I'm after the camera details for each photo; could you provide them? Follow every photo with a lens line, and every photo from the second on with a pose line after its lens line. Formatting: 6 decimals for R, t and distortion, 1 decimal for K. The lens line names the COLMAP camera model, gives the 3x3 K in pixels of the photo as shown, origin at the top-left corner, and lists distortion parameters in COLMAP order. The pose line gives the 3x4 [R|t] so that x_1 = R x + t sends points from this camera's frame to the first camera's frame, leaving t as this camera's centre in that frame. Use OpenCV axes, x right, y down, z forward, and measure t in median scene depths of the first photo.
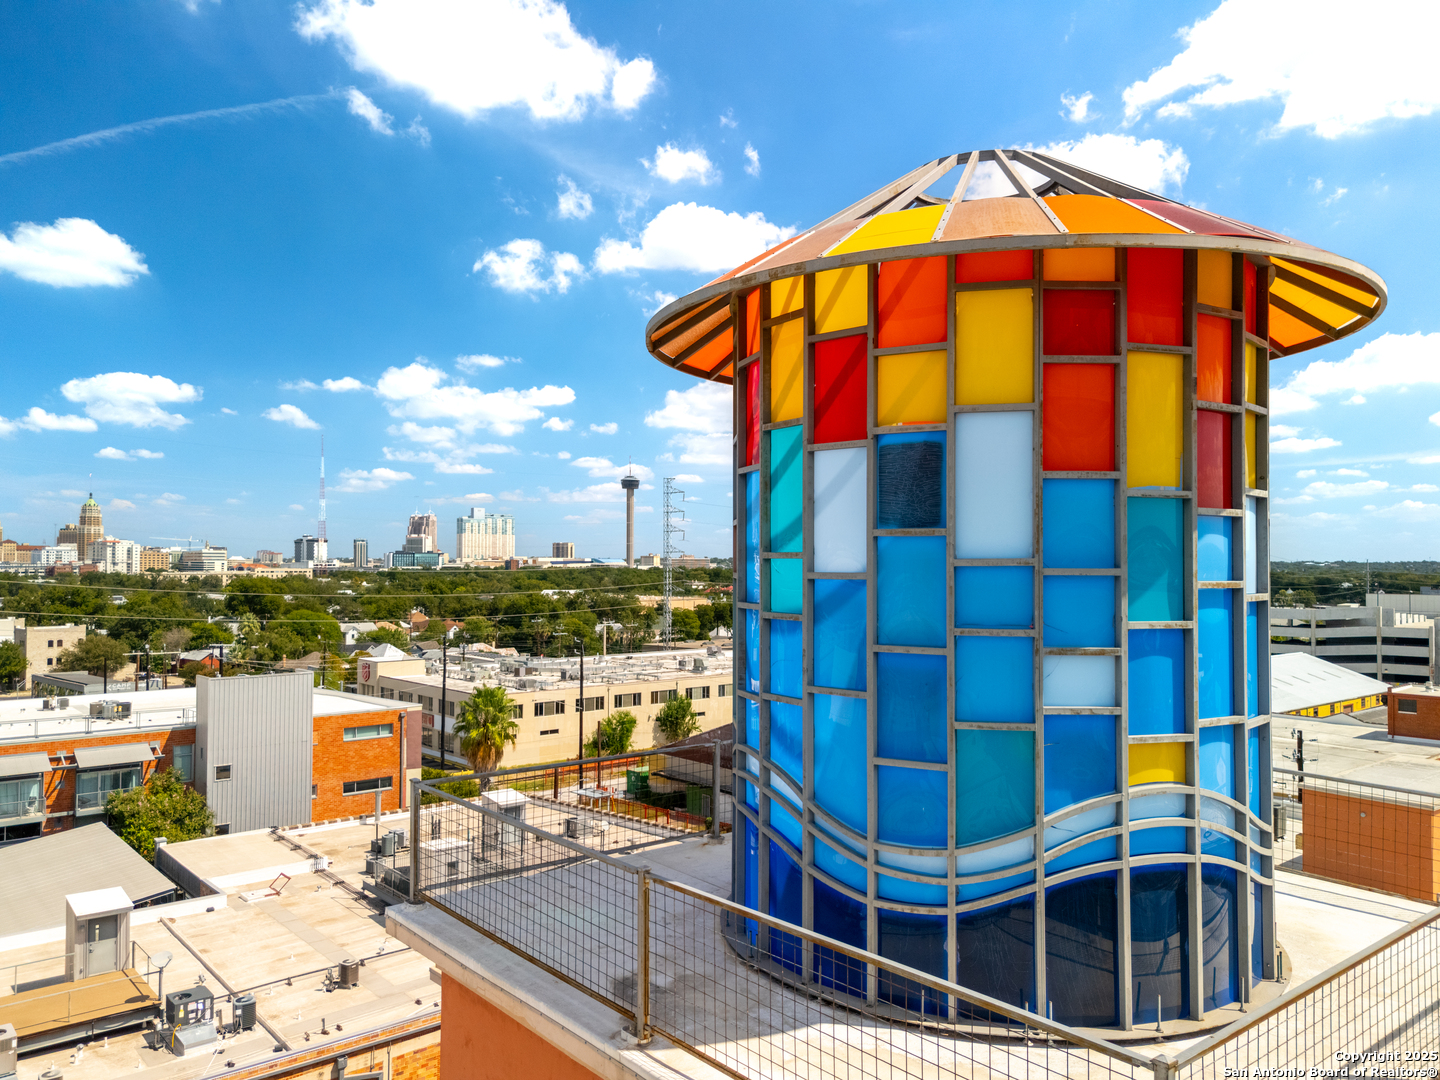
lens RADIAL K [[1065.3, 0, 724.0], [0, 1065.3, 547.7], [0, 0, 1]] dist [0.053692, -0.043062]
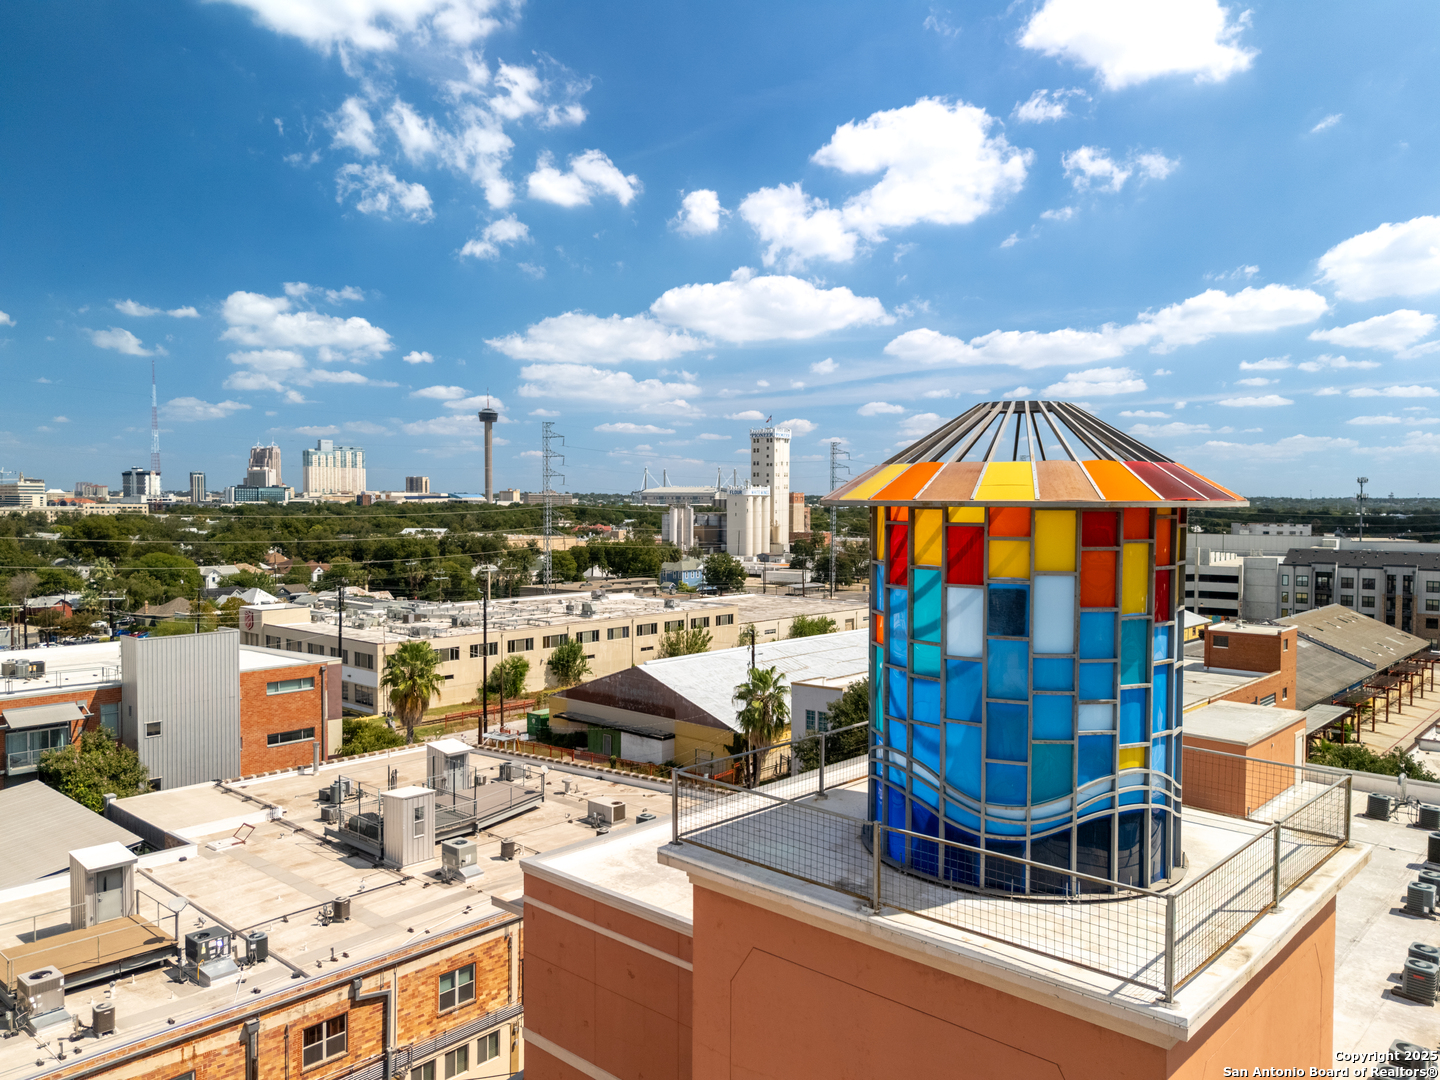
lens RADIAL K [[1065.3, 0, 722.3], [0, 1065.3, 548.6], [0, 0, 1]] dist [0.053692, -0.043062]
pose [[0.991471, -0.004561, 0.130249, -0.099061], [-0.003632, 0.998032, 0.062595, -0.050445], [-0.130278, -0.062534, 0.989503, -0.135128]]
